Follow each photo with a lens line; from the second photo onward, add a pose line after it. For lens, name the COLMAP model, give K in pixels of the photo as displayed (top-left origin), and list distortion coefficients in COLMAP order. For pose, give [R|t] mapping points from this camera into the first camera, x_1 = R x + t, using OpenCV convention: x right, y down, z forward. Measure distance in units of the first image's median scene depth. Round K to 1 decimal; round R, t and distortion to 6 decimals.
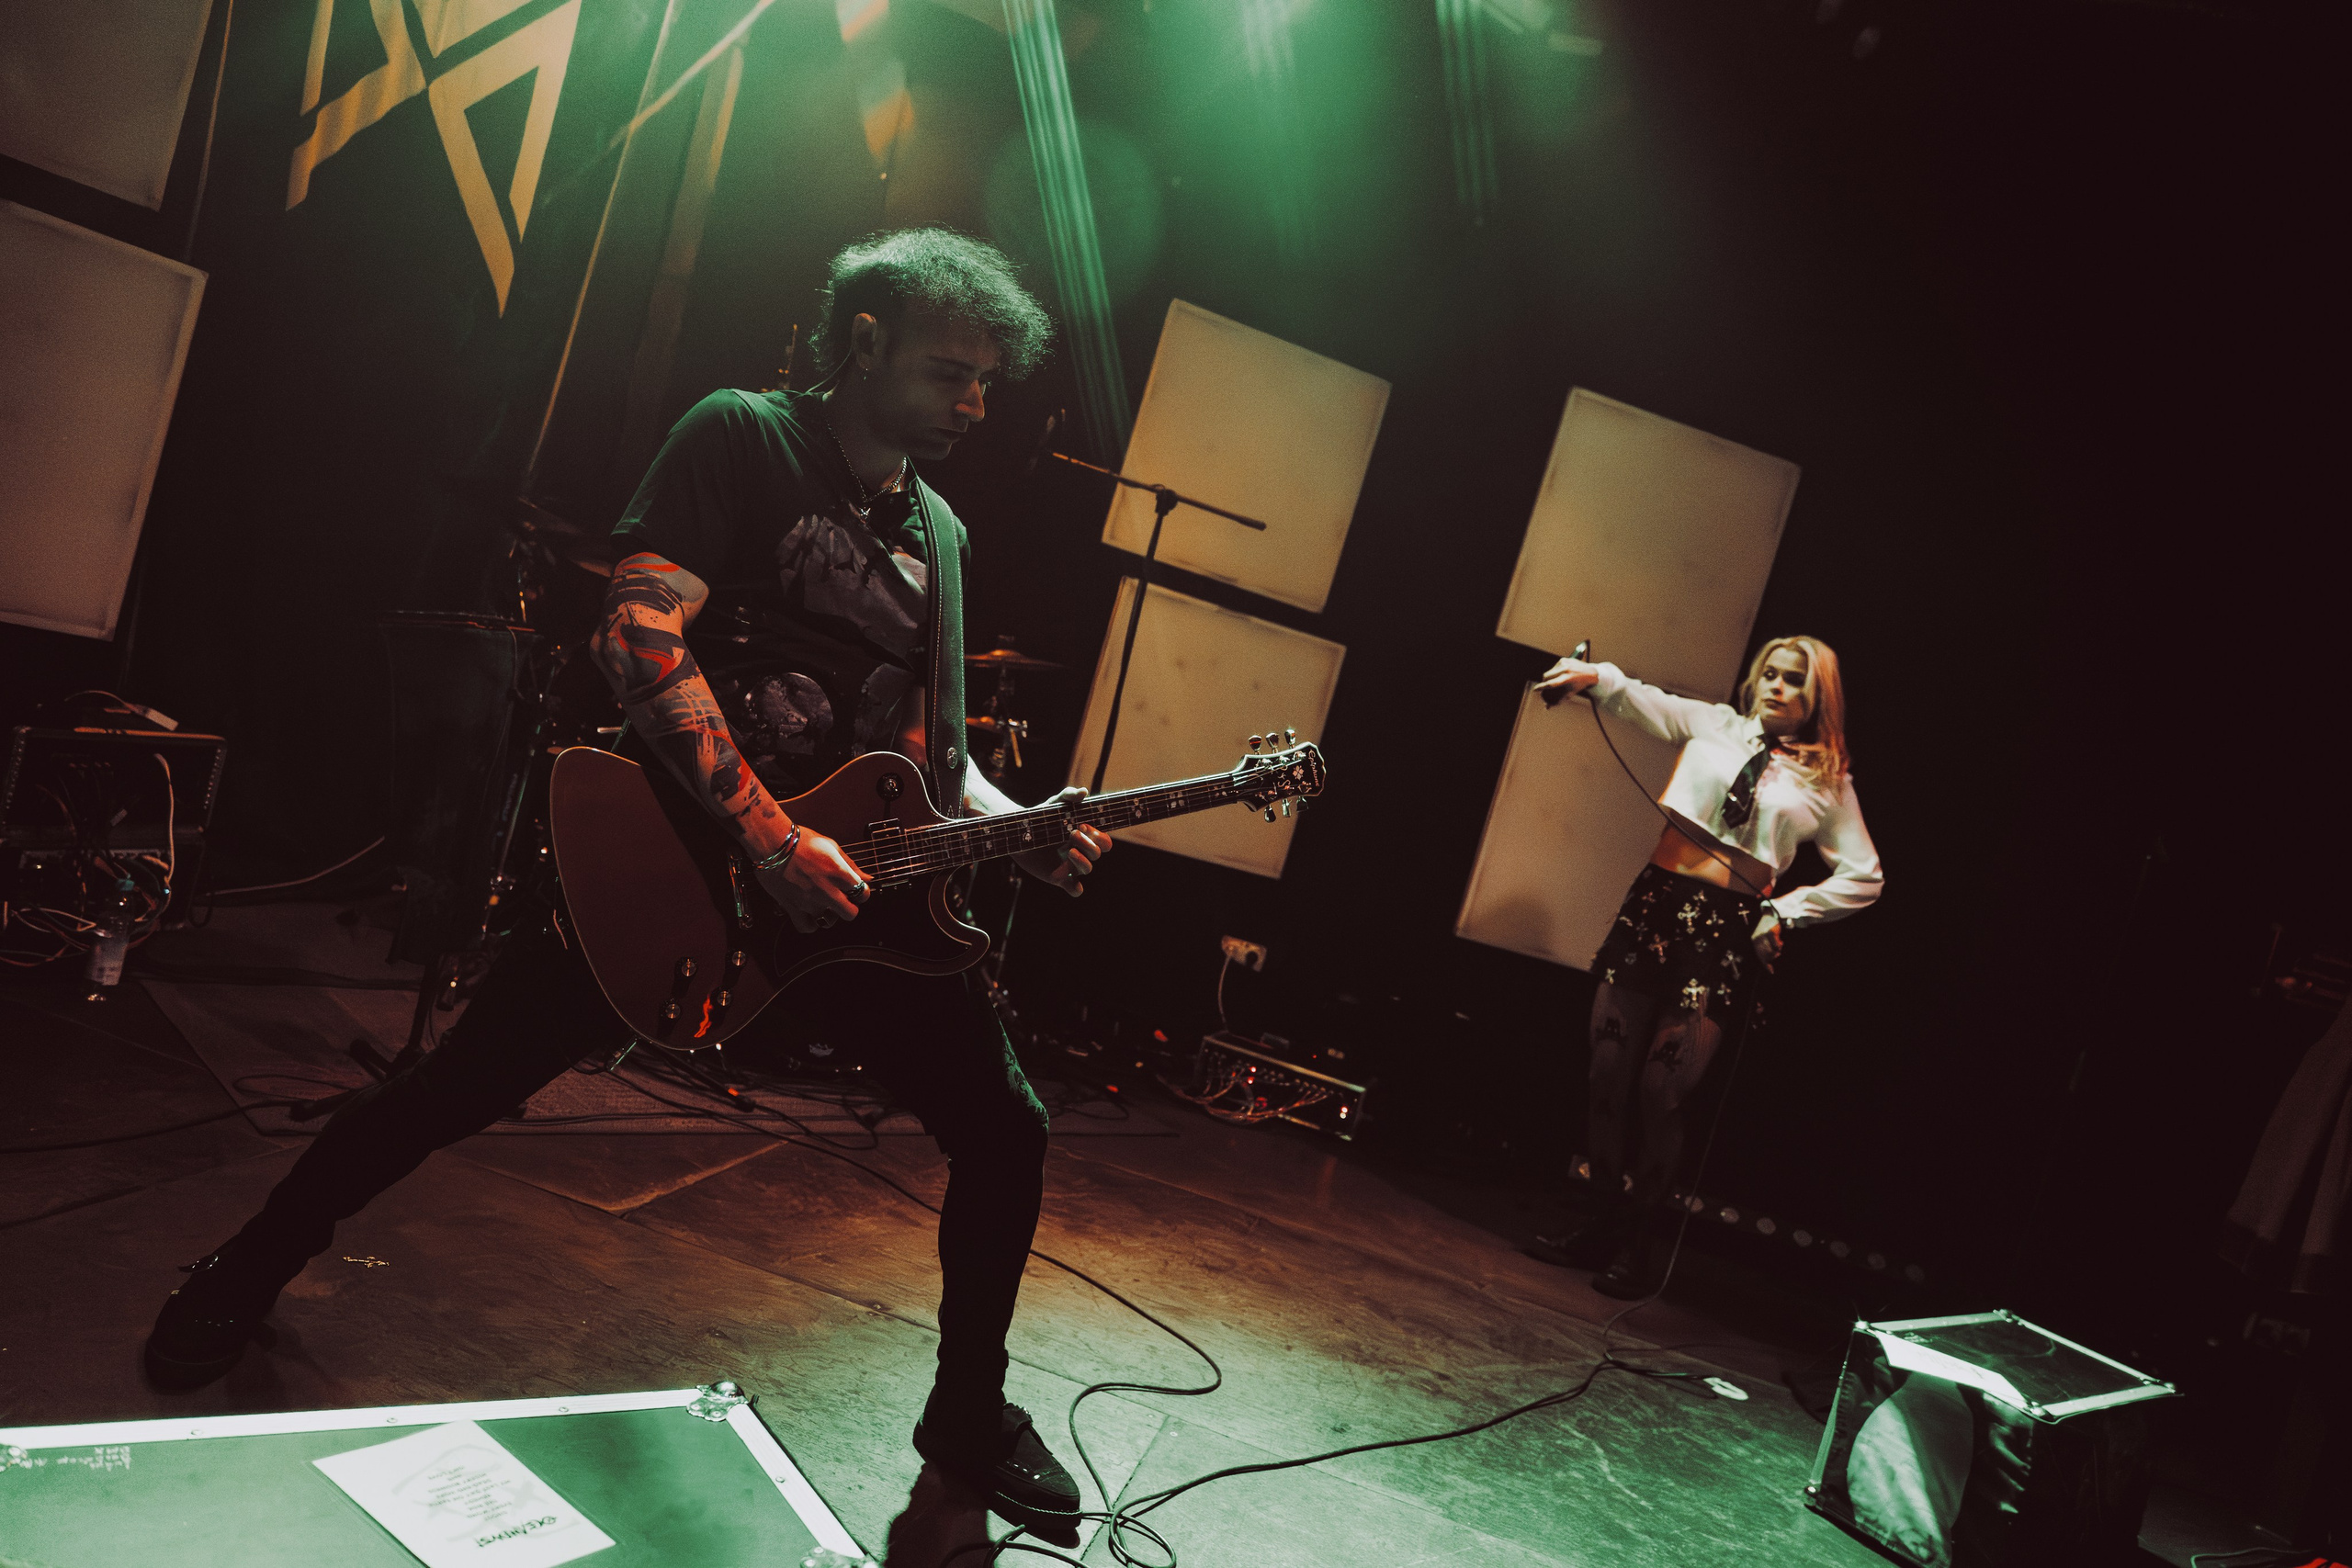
lens RADIAL K [[1644.1, 0, 1162.2], [0, 1644.1, 769.3], [0, 0, 1]] dist [0.003510, -0.001558]
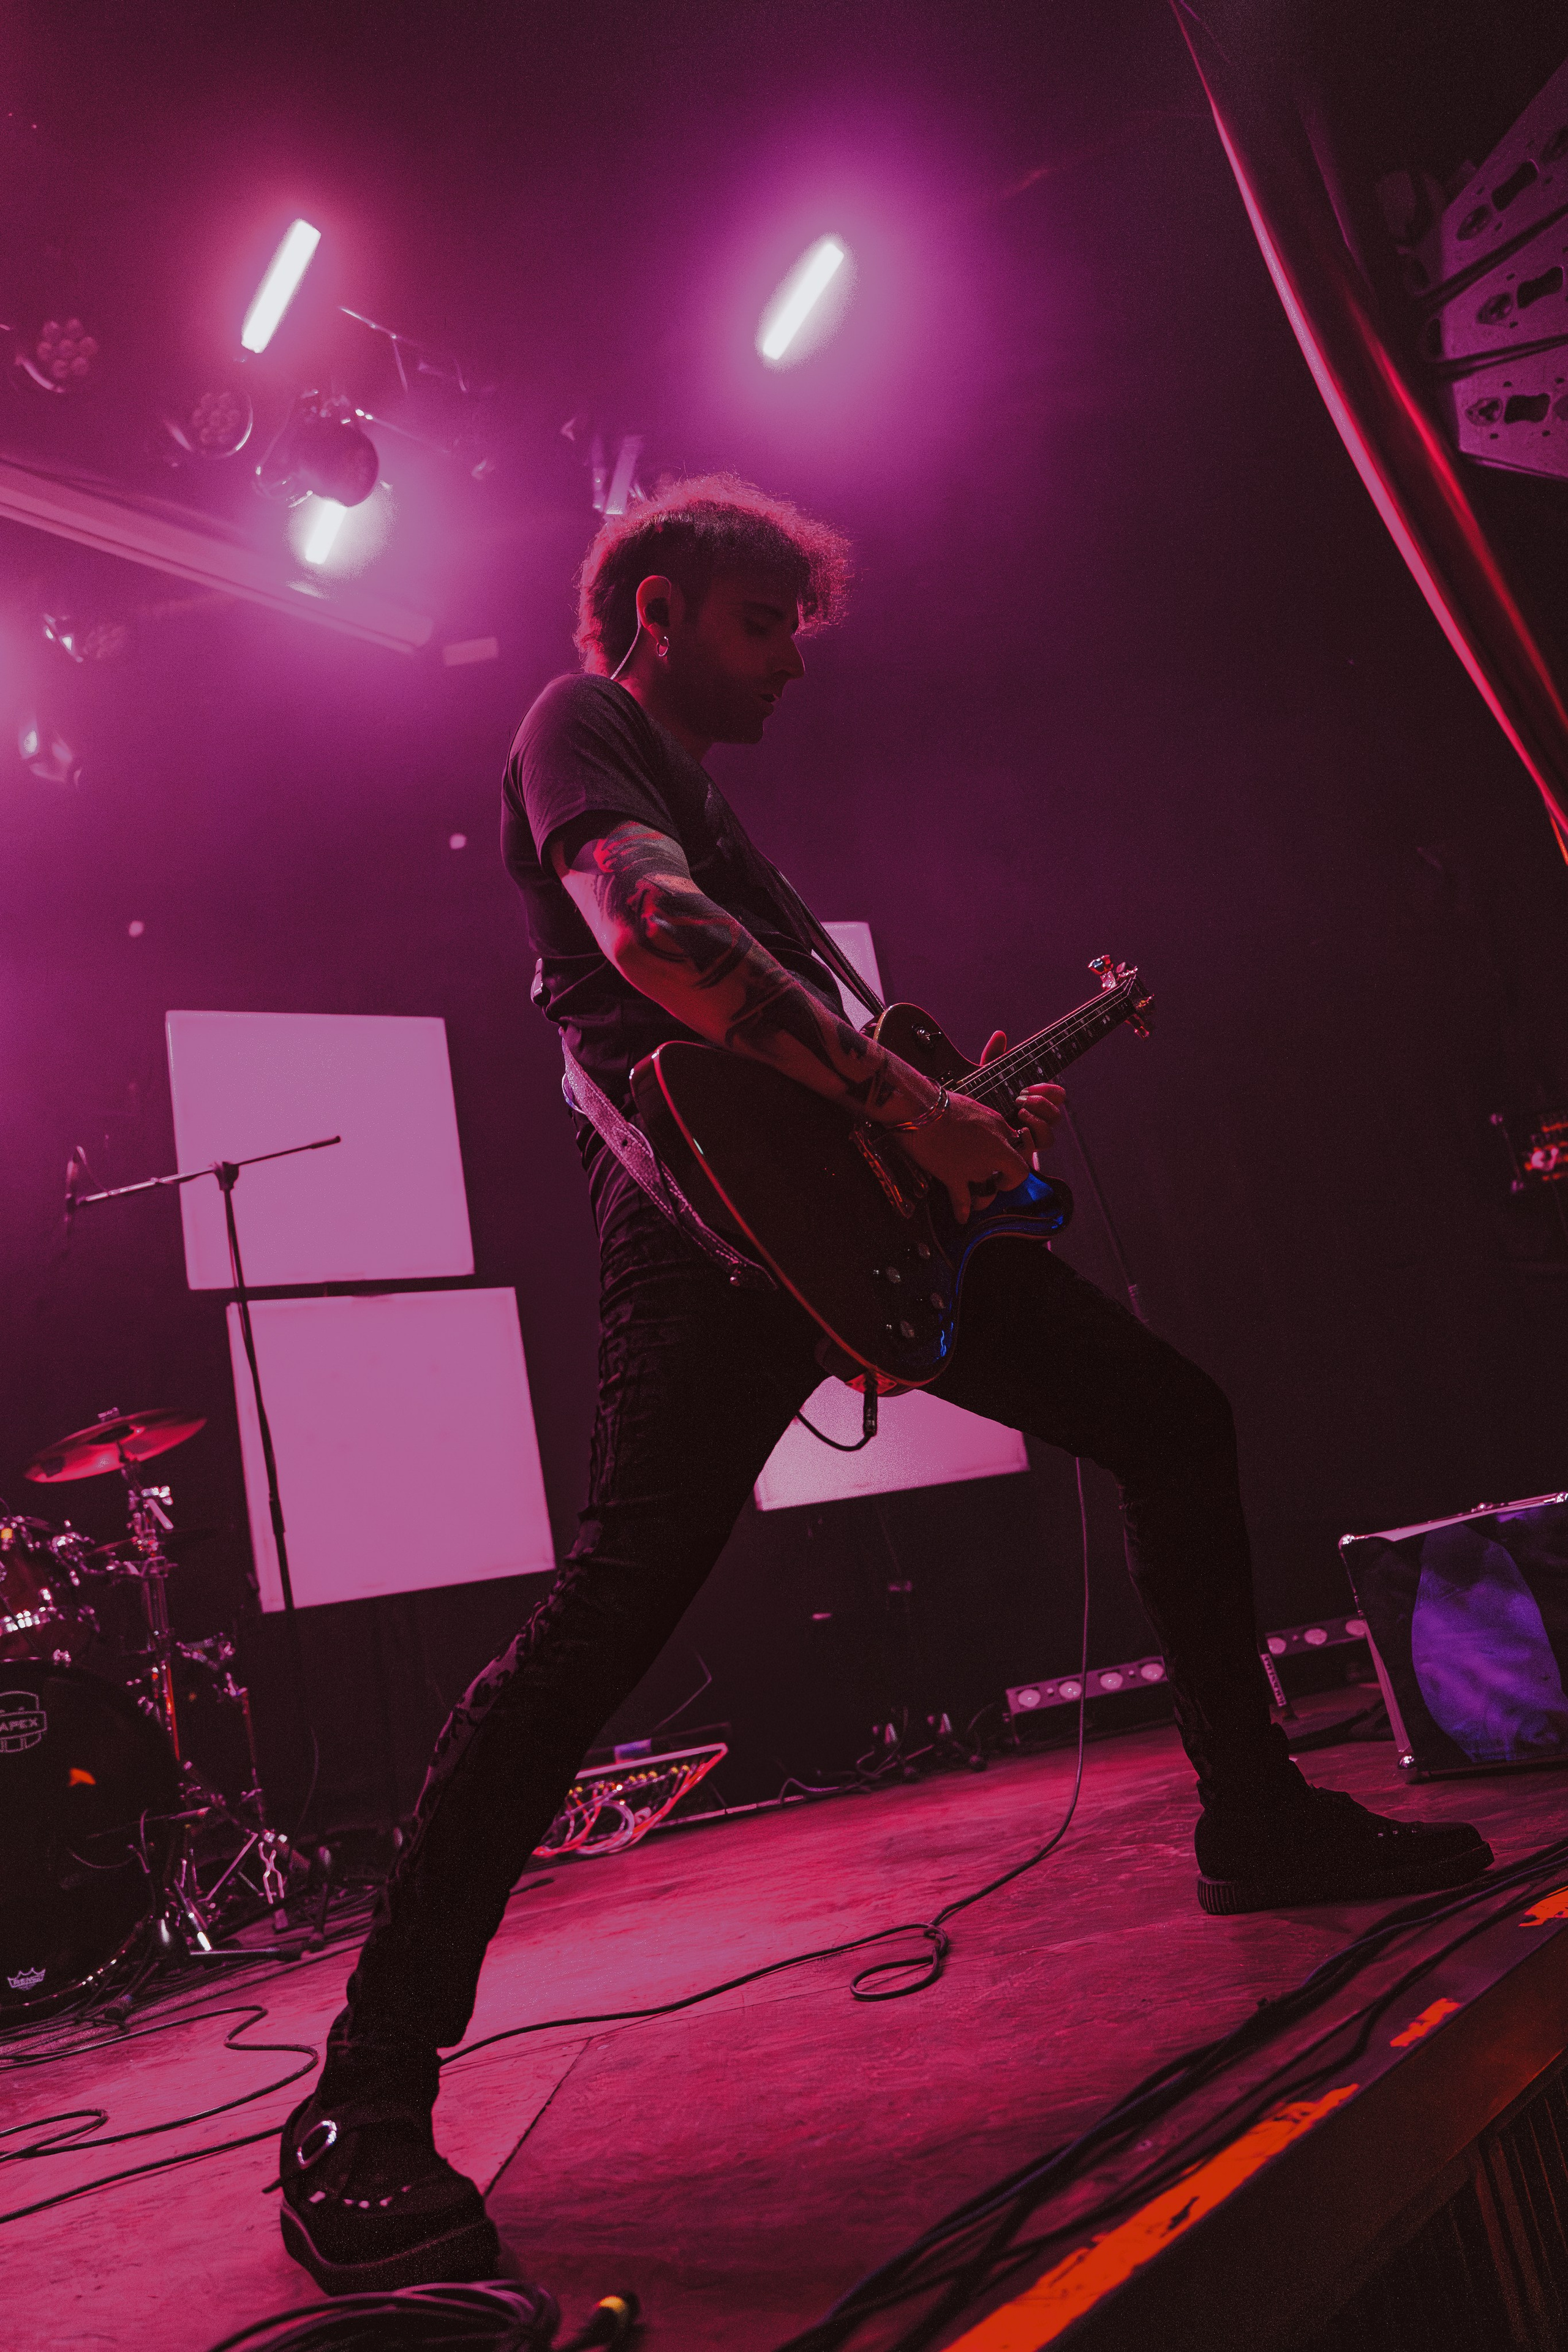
lens RADIAL K [[1694.5, 0, 768.3], [0, 1694.5, 1194.8], [0, 0, 1]] dist [0.004972, -0.010418]
pose [[0.881002, -0.387582, 0.271323, 0.010485], [0.451118, 0.861003, -0.234875, 0.236103], [-0.142577, 0.329324, 0.933390, 0.182107]]
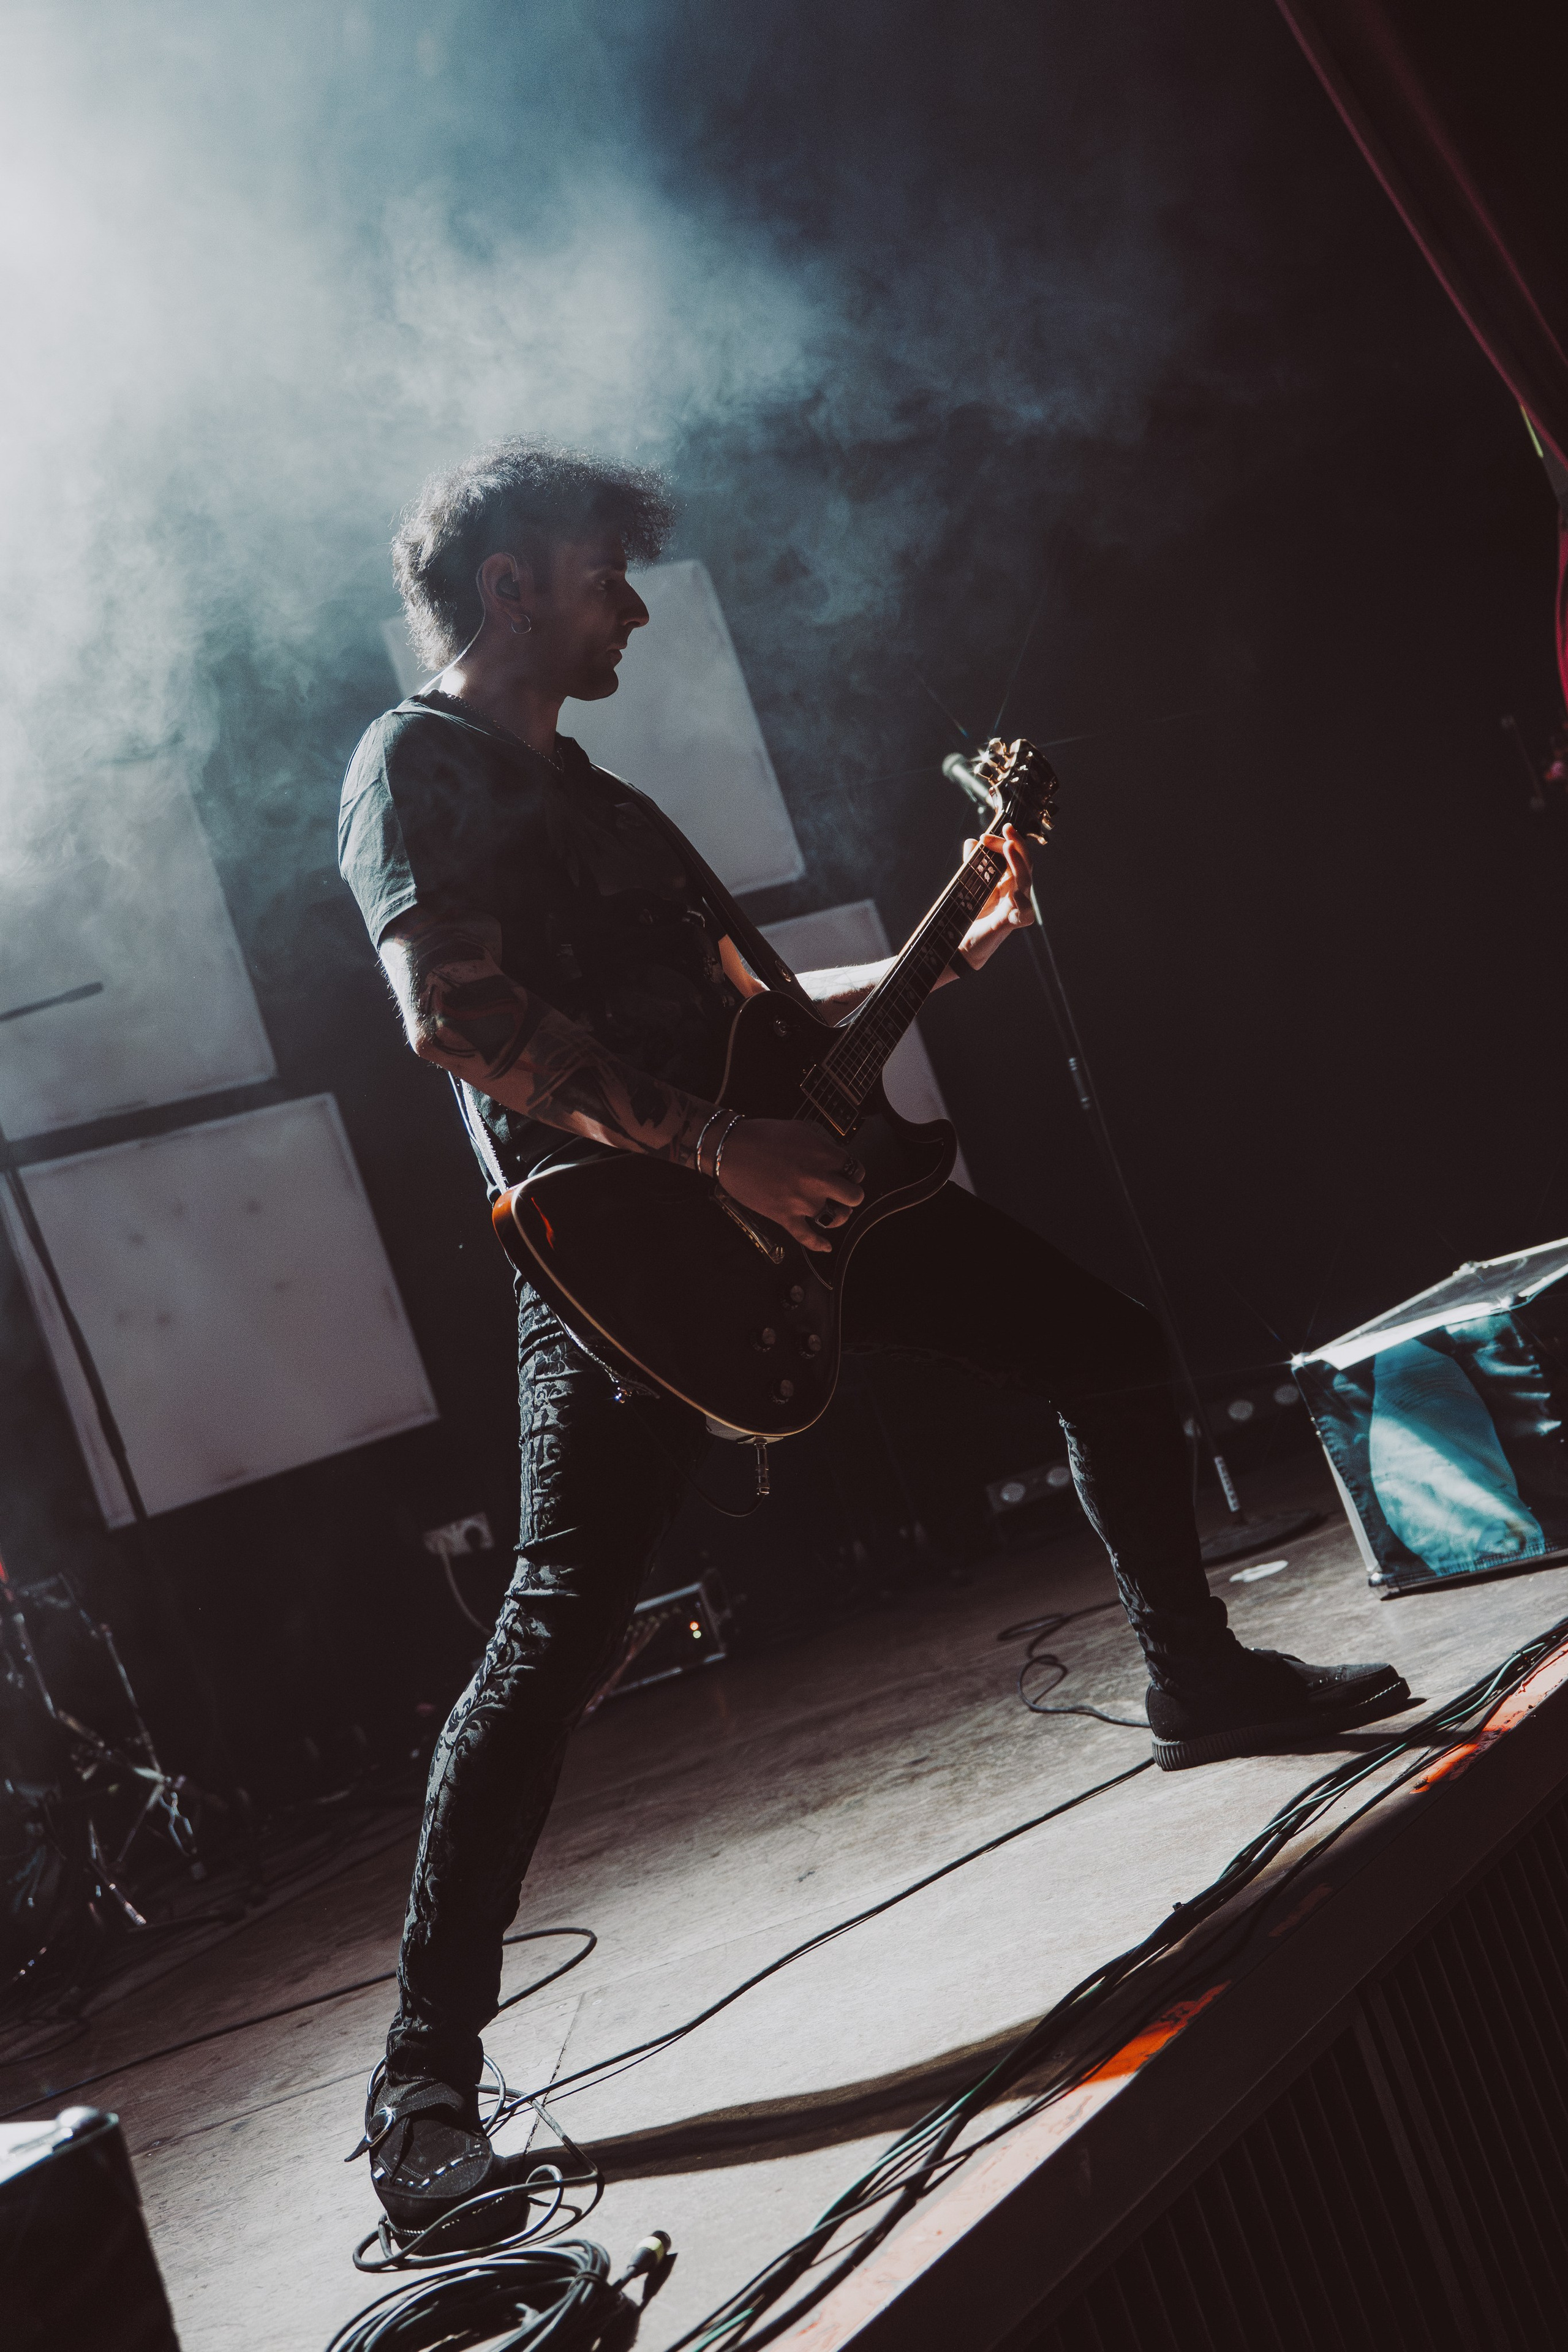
lens RADIAL K [[2437.1, 0, 773.3], [0, 2437.1, 1158.6], [0, 0, 1]] dist [-0.002299, 0.000000]
pose [[0.804974, -0.551545, 0.218668, 0.030535], [0.572331, 0.818989, -0.041168, 0.153428], [-0.156381, 0.158289, 0.974931, -0.071704]]
